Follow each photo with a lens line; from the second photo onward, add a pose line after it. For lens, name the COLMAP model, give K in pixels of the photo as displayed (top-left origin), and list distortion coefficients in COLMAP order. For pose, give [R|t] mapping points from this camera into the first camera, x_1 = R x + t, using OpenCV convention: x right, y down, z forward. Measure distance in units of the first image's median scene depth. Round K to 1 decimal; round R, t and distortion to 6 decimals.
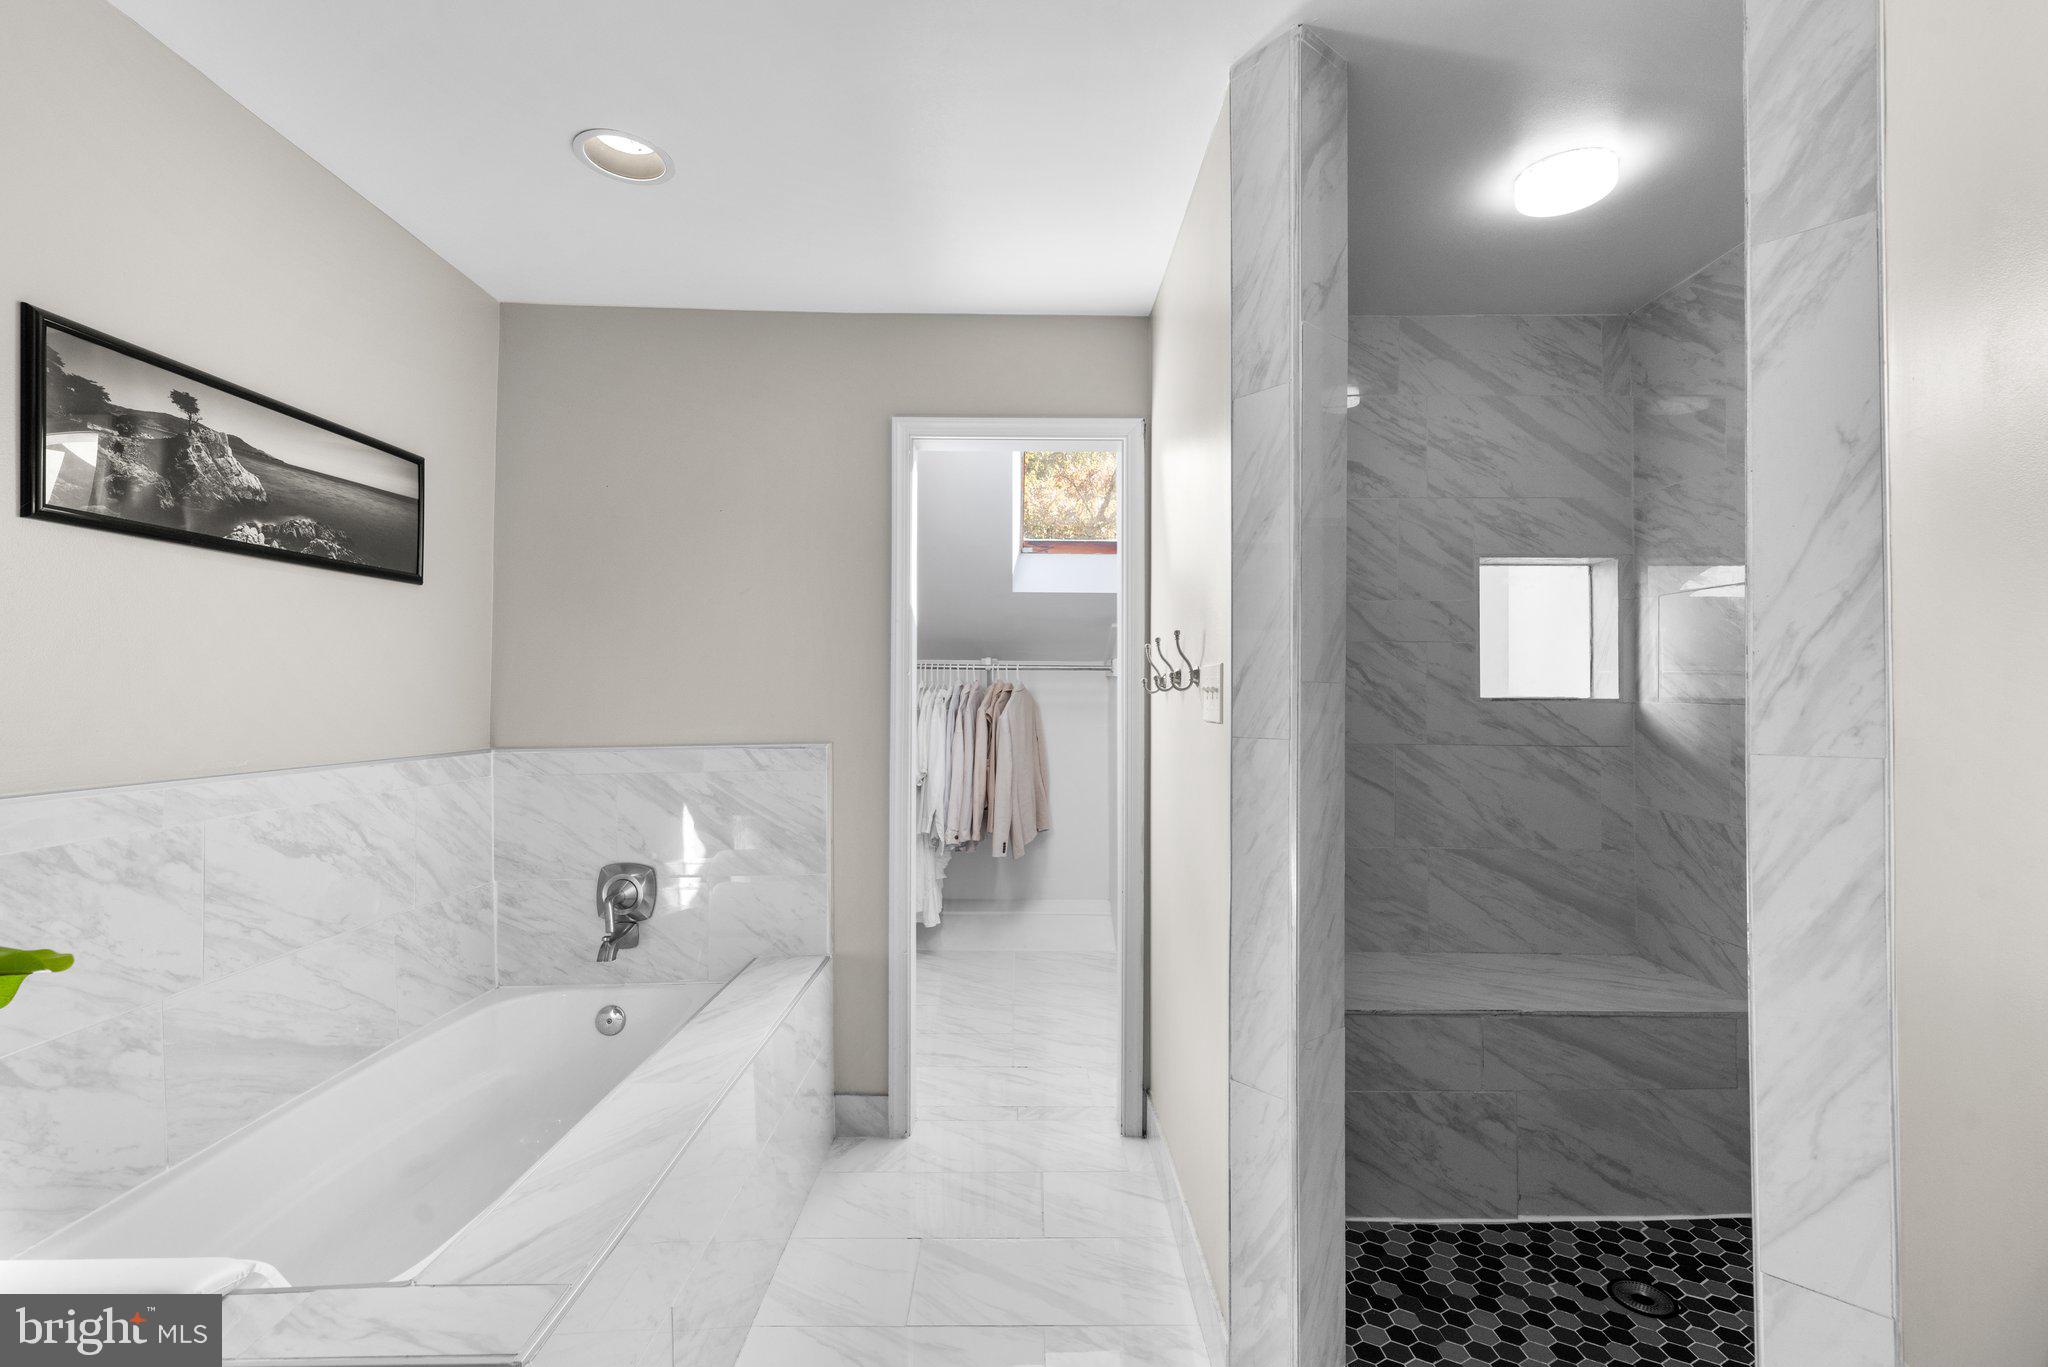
lens RADIAL K [[915.0, 0, 1027.6], [0, 915.0, 682.4], [0, 0, 1]] dist [-0.000617, 0.000031]
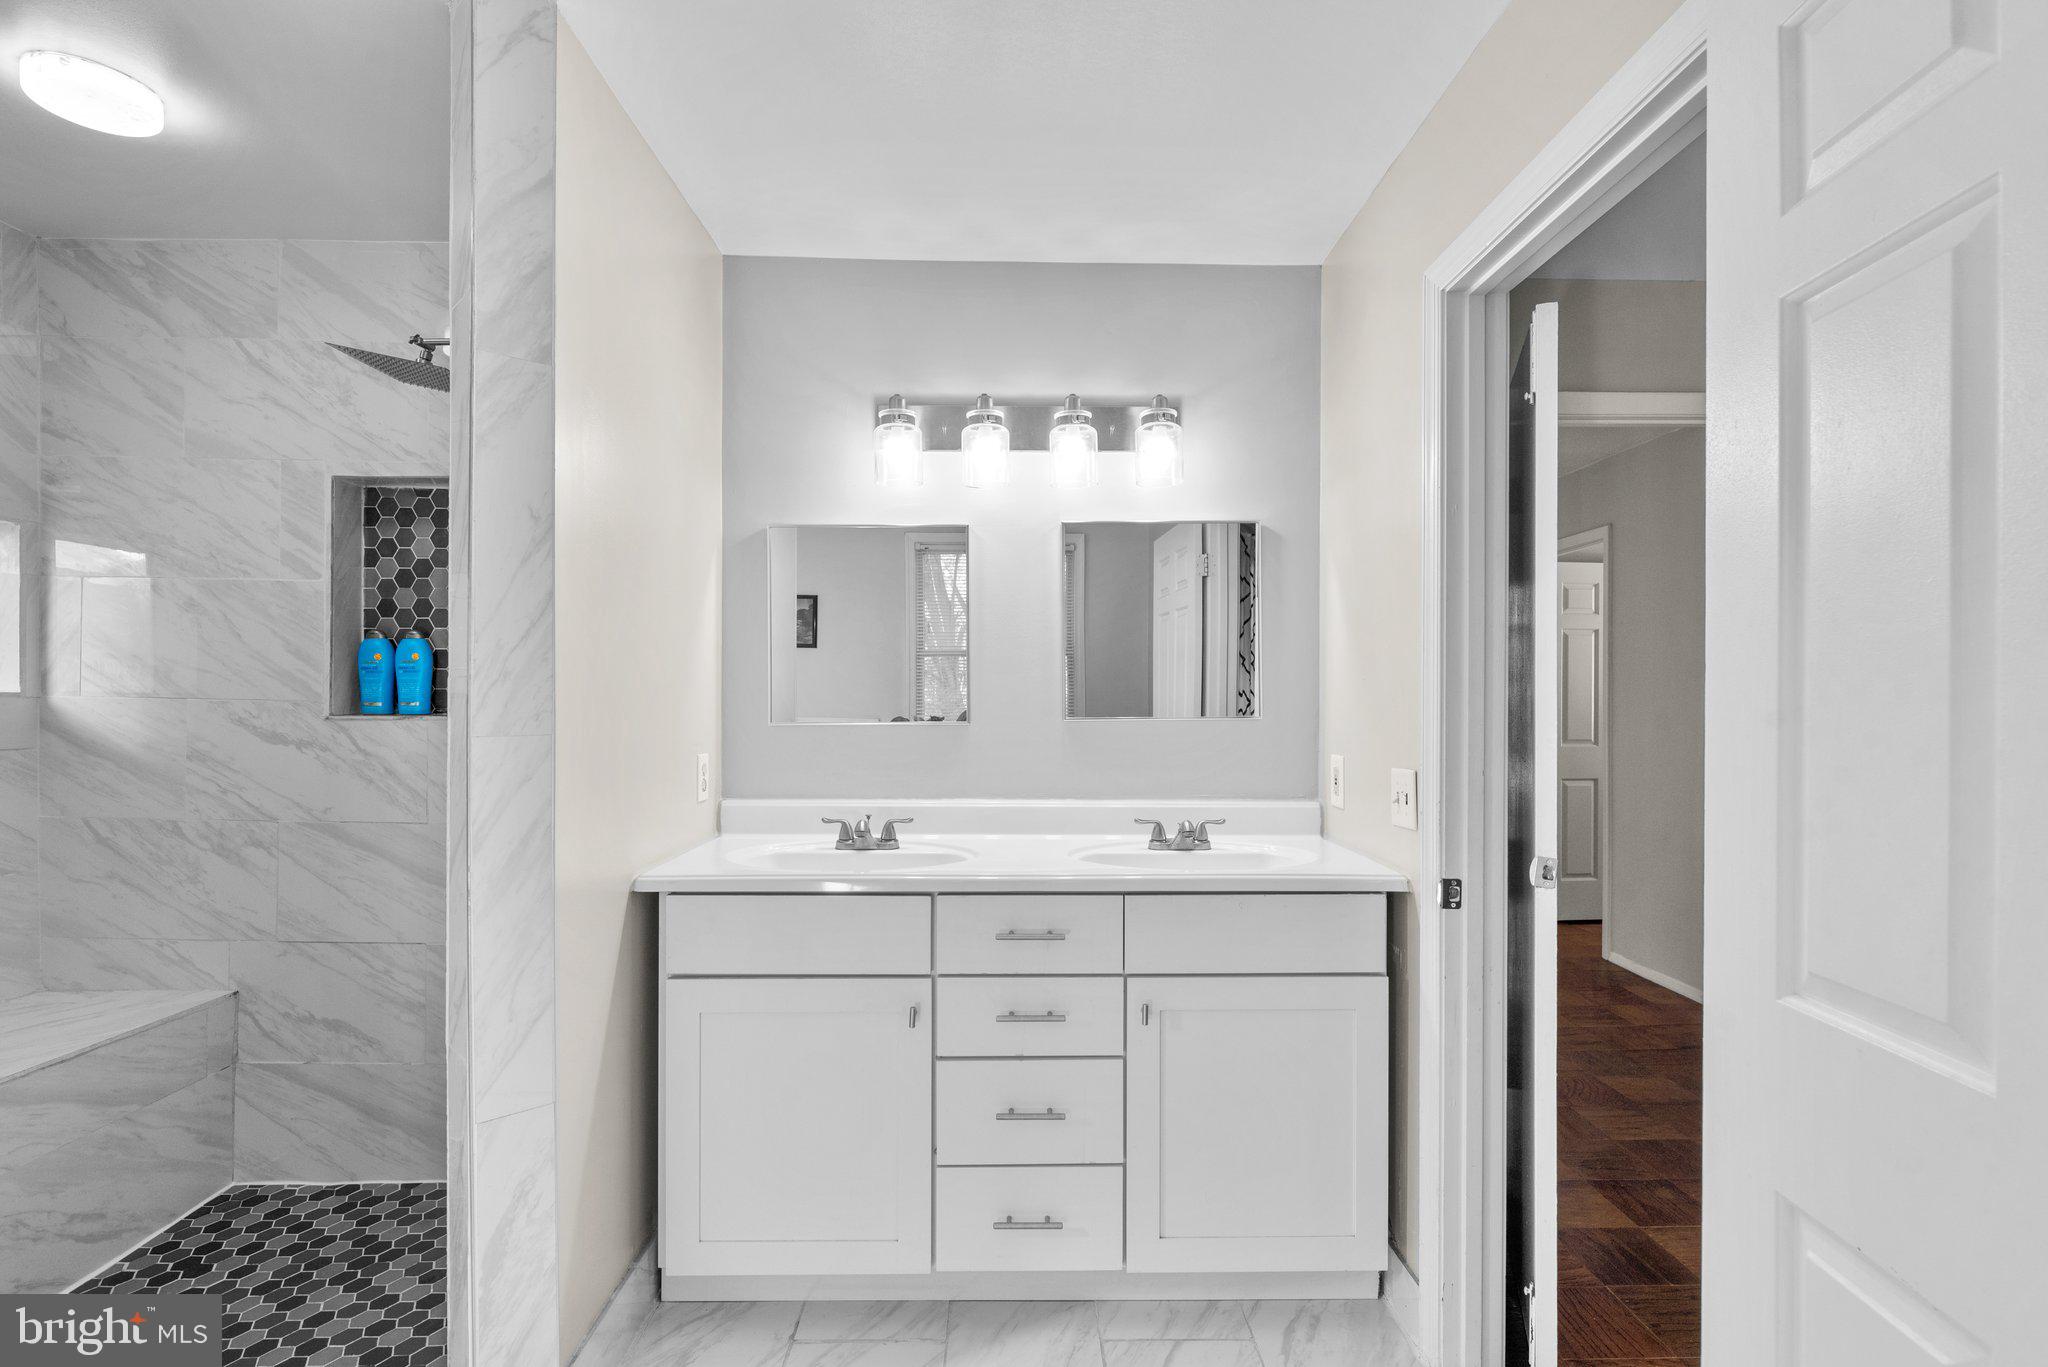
lens RADIAL K [[948.9, 0, 1026.2], [0, 948.9, 692.7], [0, 0, 1]] dist [0.001676, -0.000830]
pose [[-0.008460, 0.001991, 0.999962, -0.287451], [-0.021458, 0.999767, -0.002172, 0.000403], [-0.999734, -0.021475, -0.008415, 0.108259]]
